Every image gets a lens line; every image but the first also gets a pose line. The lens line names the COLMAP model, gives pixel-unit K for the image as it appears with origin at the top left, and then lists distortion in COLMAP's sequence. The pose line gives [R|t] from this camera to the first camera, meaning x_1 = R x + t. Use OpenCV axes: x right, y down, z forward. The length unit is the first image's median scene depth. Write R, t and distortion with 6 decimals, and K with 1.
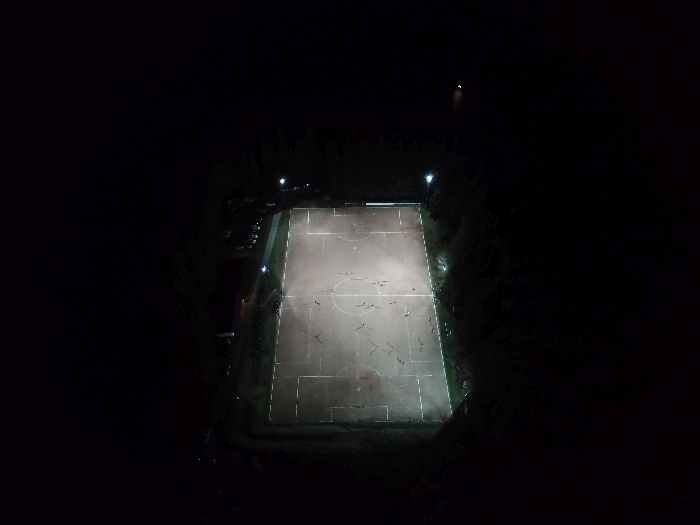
lens RADIAL K [[535.6, 0, 352.1], [0, 535.6, 260.9], [0, 0, 1]] dist [0.005214, -0.017332]
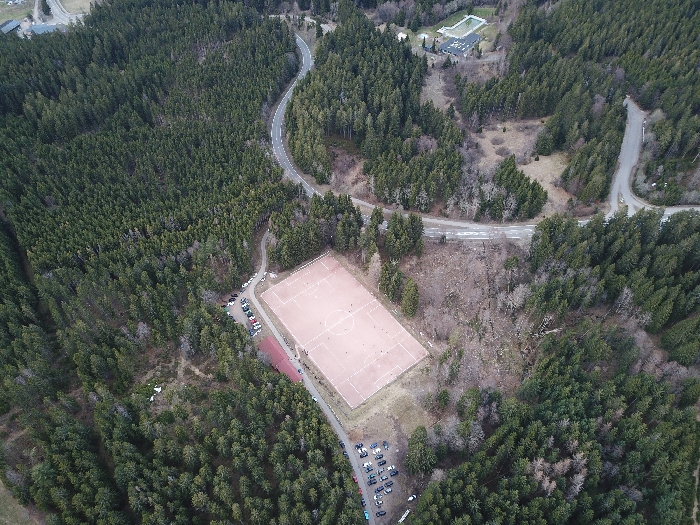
lens RADIAL K [[535.6, 0, 349.5], [0, 535.6, 263.9], [0, 0, 1]] dist [0.005214, -0.017332]
pose [[0.801328, -0.477520, 0.360345, -0.532696], [0.446385, 0.878303, 0.171243, -0.406609], [-0.398264, 0.023631, 0.916966, -0.614770]]
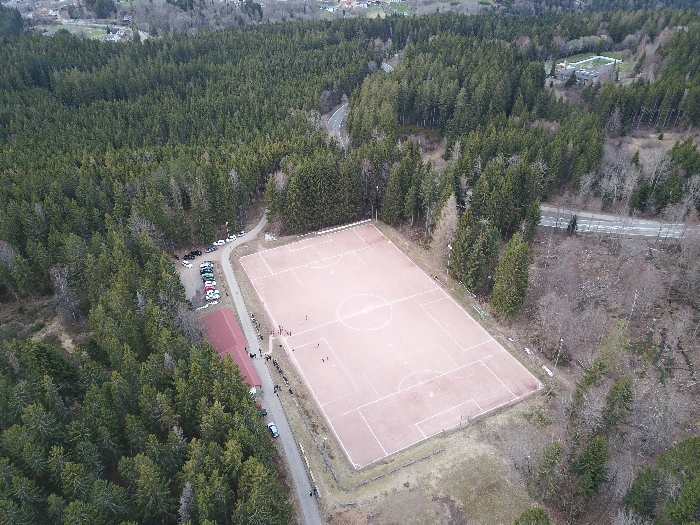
lens RADIAL K [[535.6, 0, 349.0], [0, 535.6, 262.6], [0, 0, 1]] dist [0.005214, -0.017332]
pose [[0.906617, -0.255291, 0.335965, -0.315972], [0.319460, 0.935451, -0.151253, 0.124477], [-0.275665, 0.244456, 0.929651, 0.194987]]
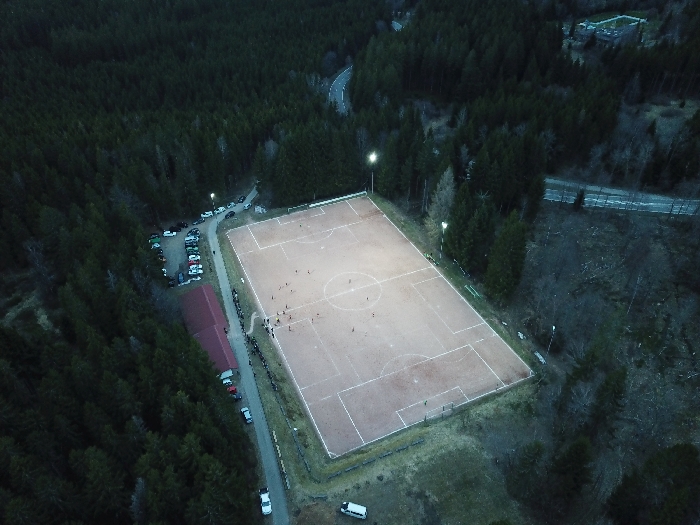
lens RADIAL K [[535.6, 0, 351.5], [0, 535.6, 263.9], [0, 0, 1]] dist [0.005214, -0.017332]
pose [[0.918142, -0.264464, 0.295082, -0.251767], [0.303390, 0.948201, -0.094180, 0.113811], [-0.254890, 0.175996, 0.950819, 0.219928]]
